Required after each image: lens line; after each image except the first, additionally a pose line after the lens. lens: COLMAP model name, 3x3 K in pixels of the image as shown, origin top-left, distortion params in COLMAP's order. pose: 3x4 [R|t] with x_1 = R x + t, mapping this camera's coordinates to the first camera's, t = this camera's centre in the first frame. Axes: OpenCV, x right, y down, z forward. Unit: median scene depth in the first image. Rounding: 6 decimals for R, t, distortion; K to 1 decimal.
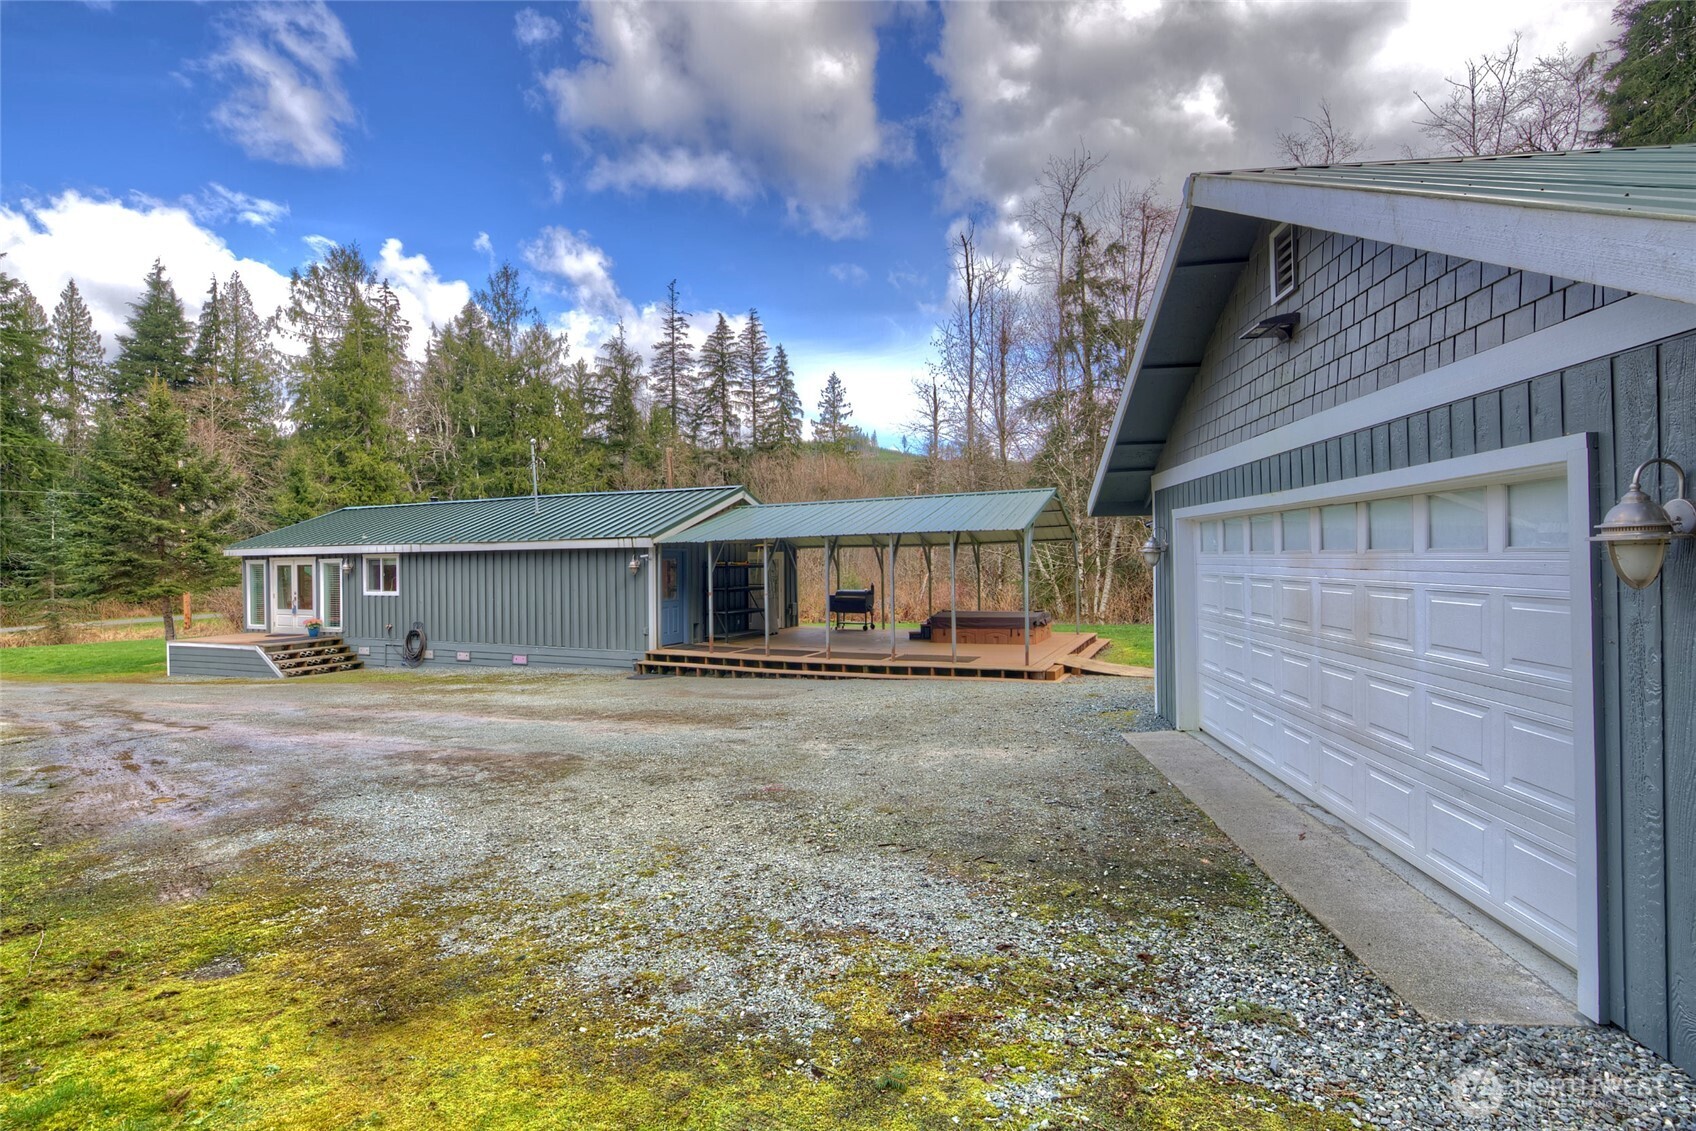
lens RADIAL K [[789.6, 0, 848.0], [0, 789.6, 565.5], [0, 0, 1]] dist [0.000238, -0.000009]
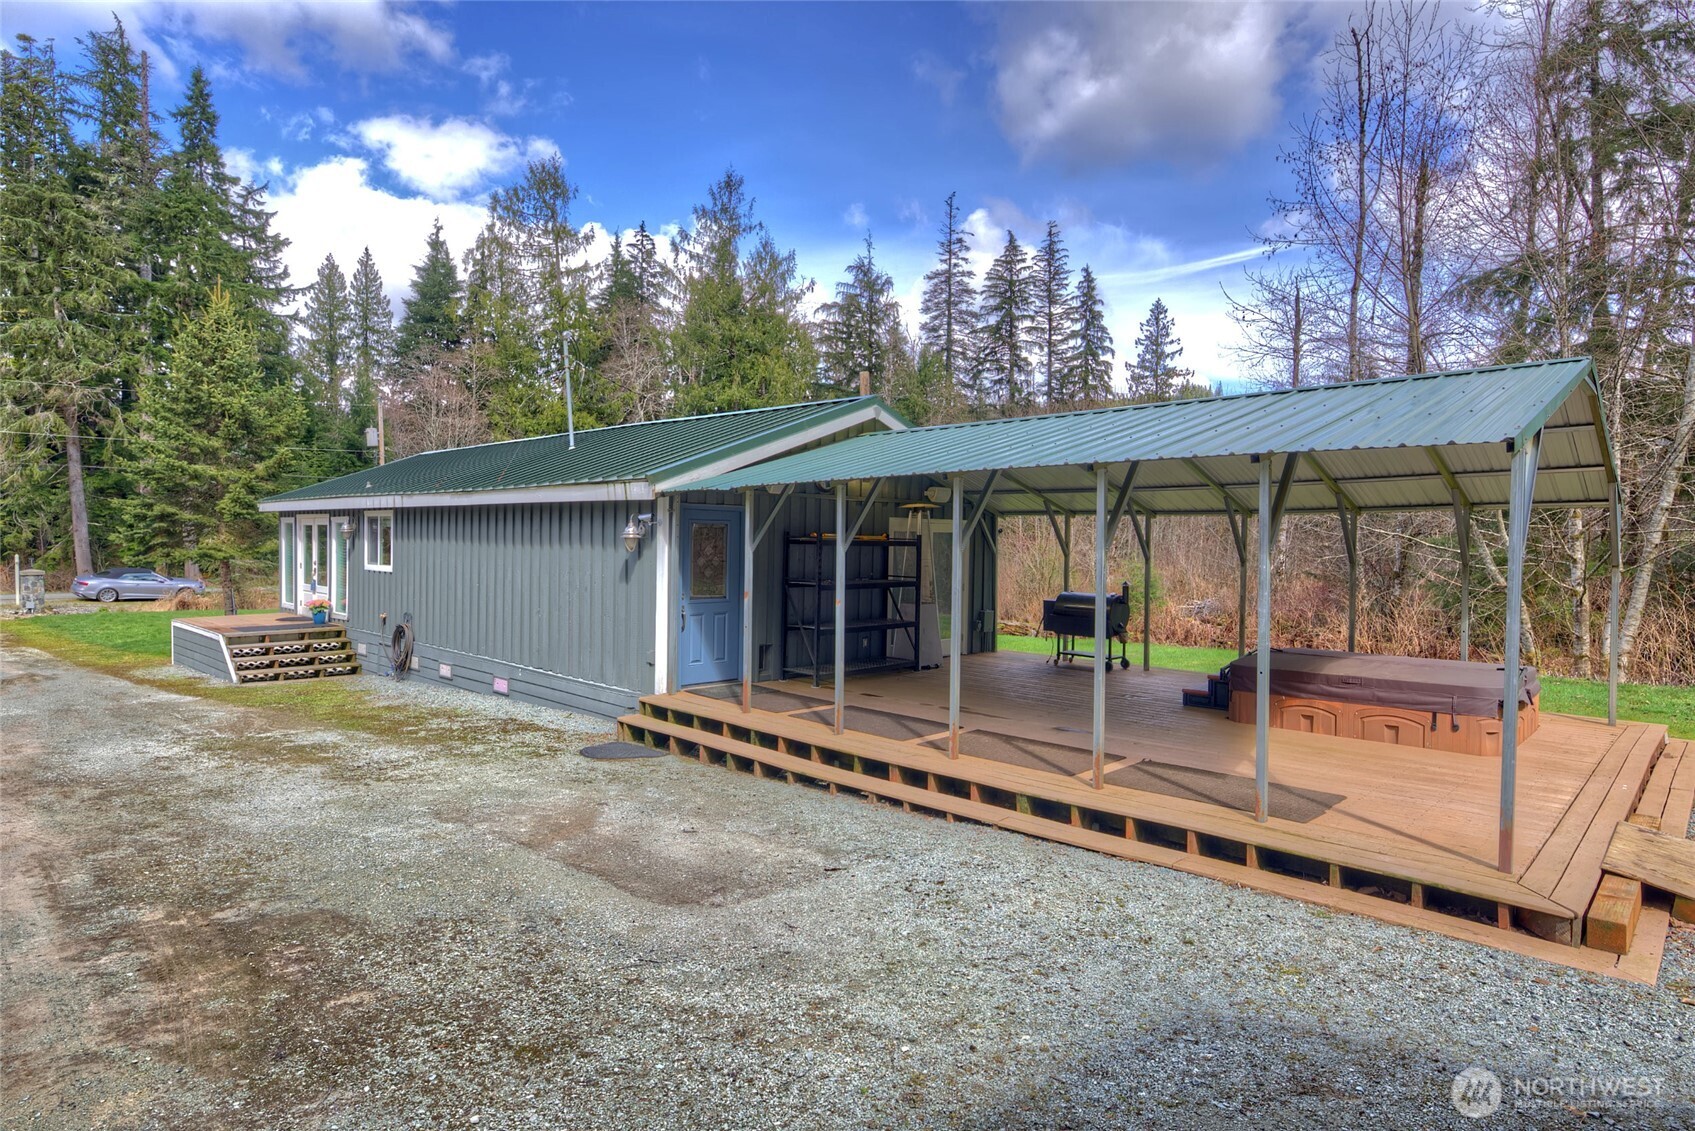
lens RADIAL K [[926.2, 0, 855.4], [0, 926.2, 563.4], [0, 0, 1]] dist [-0.008673, 0.016517]
pose [[0.943688, 0.034886, -0.328993, 0.029321], [-0.028871, 0.999315, 0.023153, 0.000301], [0.329575, -0.012351, 0.944048, 0.167947]]
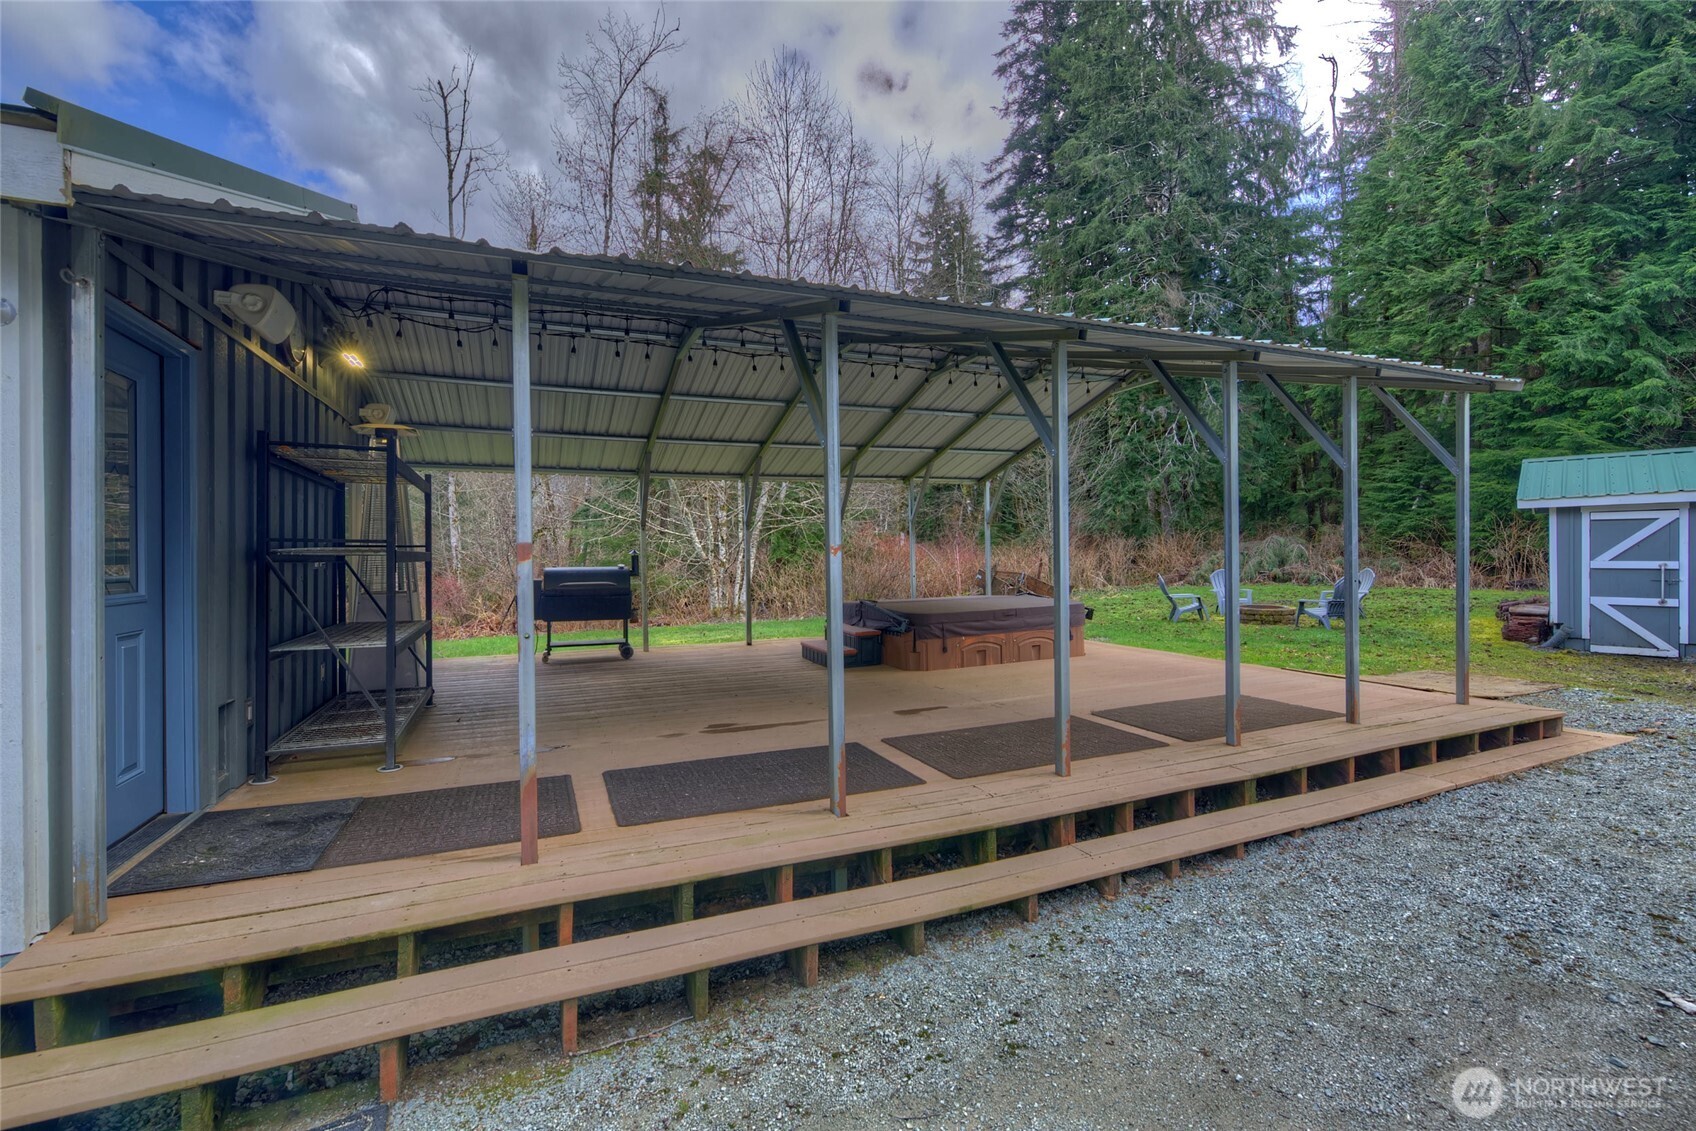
lens RADIAL K [[726.5, 0, 850.0], [0, 726.5, 560.2], [0, 0, 1]] dist [0.003148, -0.000162]
pose [[0.674206, -0.002172, 0.738541, -0.089453], [0.008023, 0.999958, -0.004383, 0.014137], [-0.738500, 0.008881, 0.674195, 0.294120]]
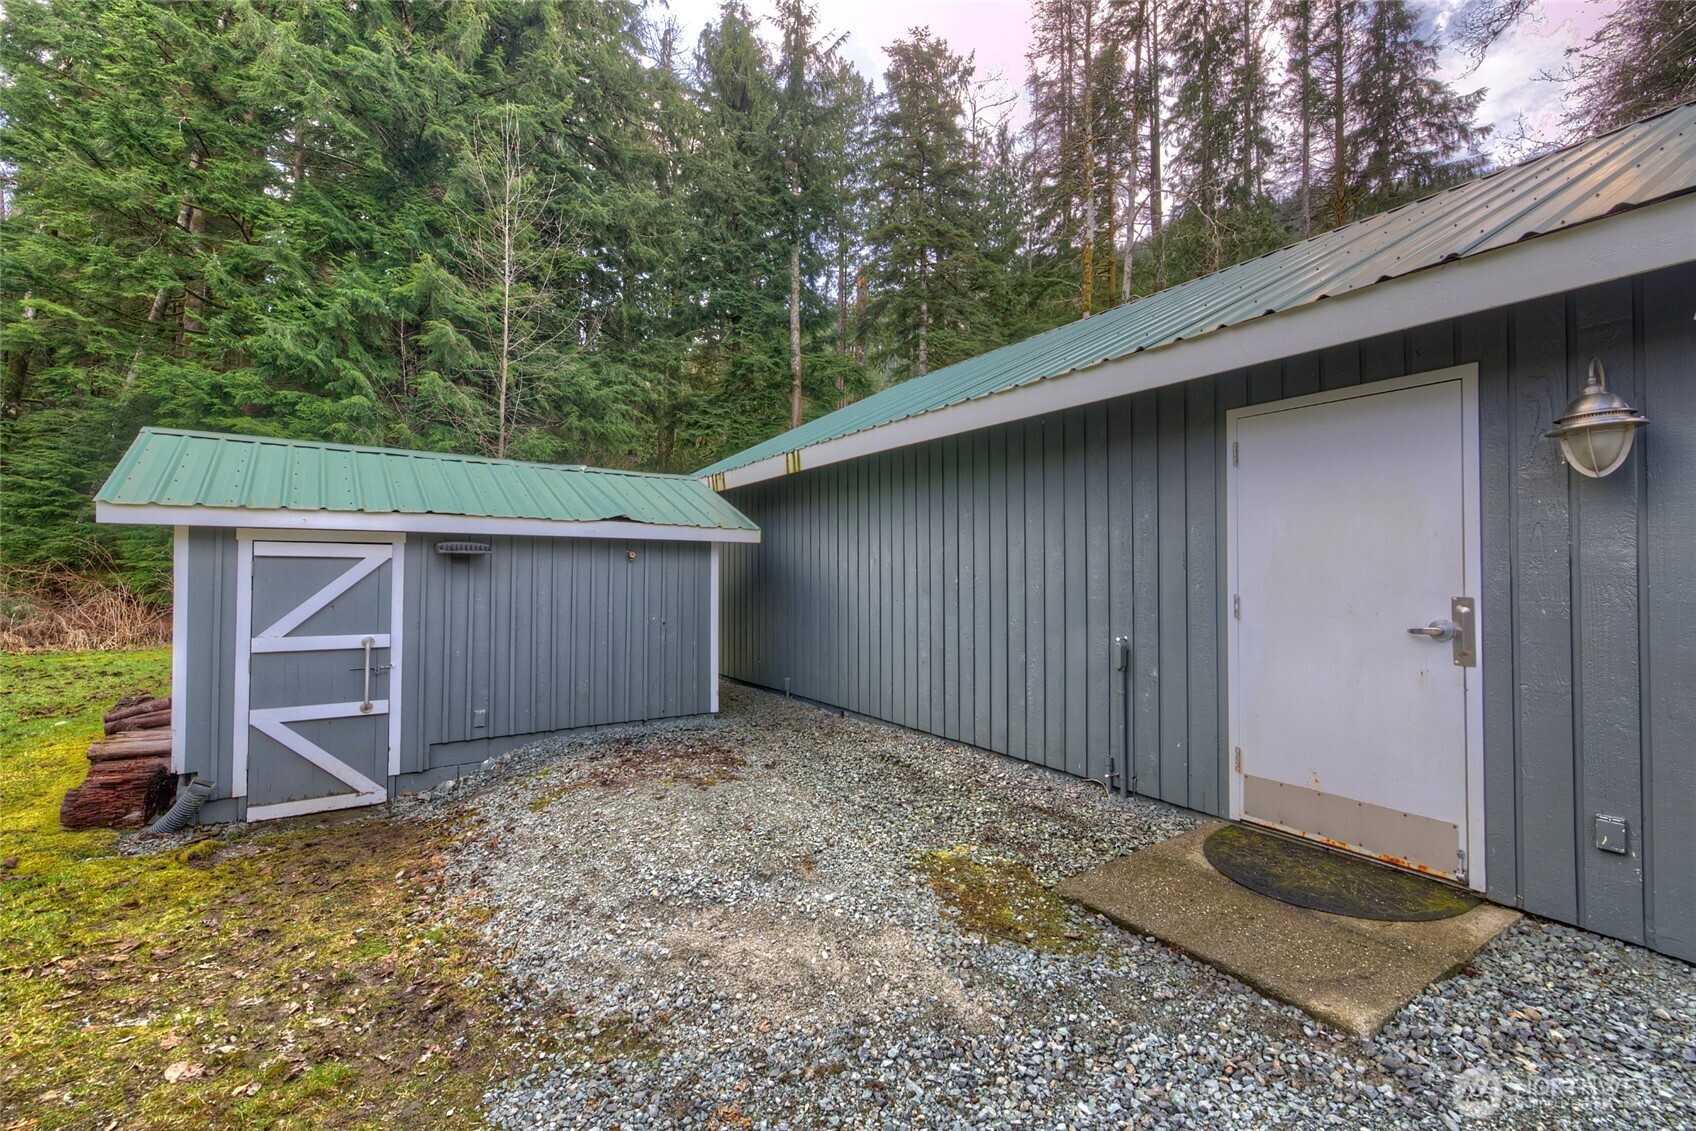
lens RADIAL K [[734.7, 0, 852.4], [0, 734.7, 561.3], [0, 0, 1]] dist [0.007480, 0.000197]
pose [[-0.631956, 0.021010, 0.774720, 0.073100], [0.007053, 0.999747, -0.021359, 0.006904], [-0.774972, -0.008034, -0.631944, 0.278329]]
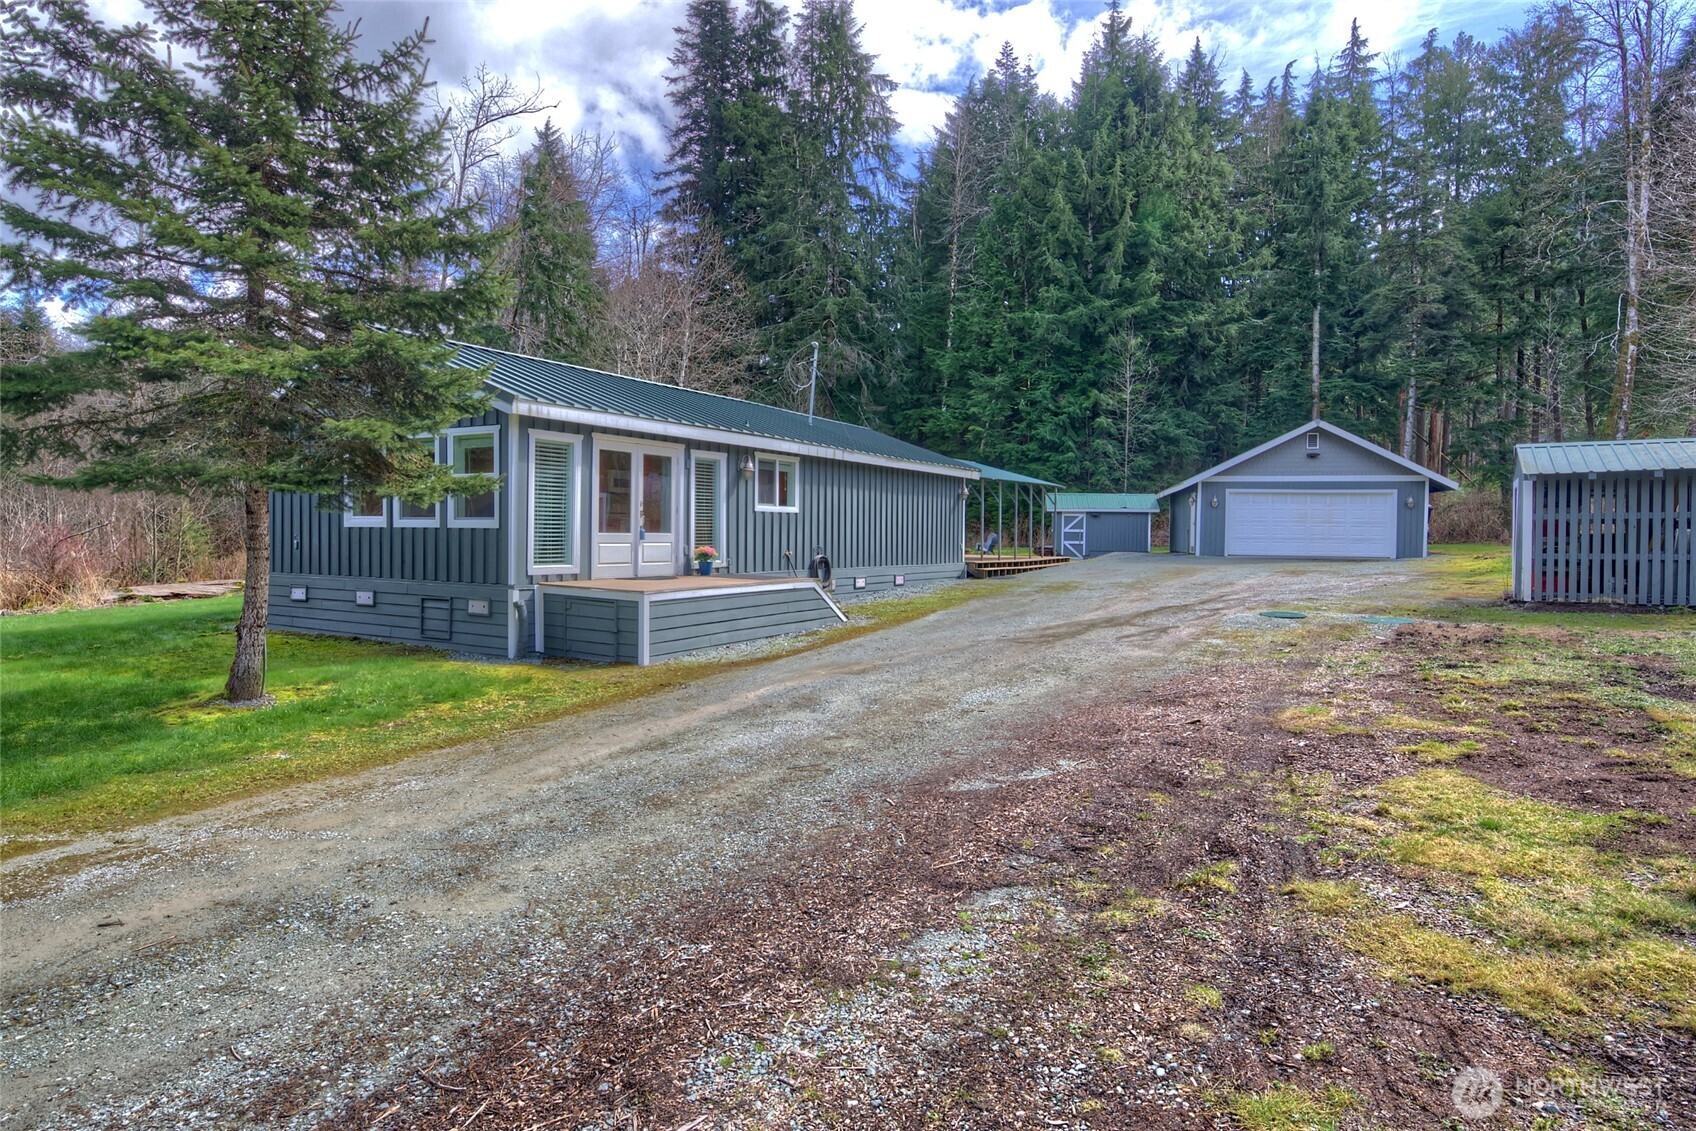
lens RADIAL K [[926.7, 0, 855.9], [0, 926.7, 563.4], [0, 0, 1]] dist [-0.008673, 0.016517]
pose [[0.109774, -0.017694, 0.993799, -0.636437], [-0.004188, 0.999824, 0.018264, 0.030946], [-0.993948, -0.006167, 0.109681, 0.372438]]
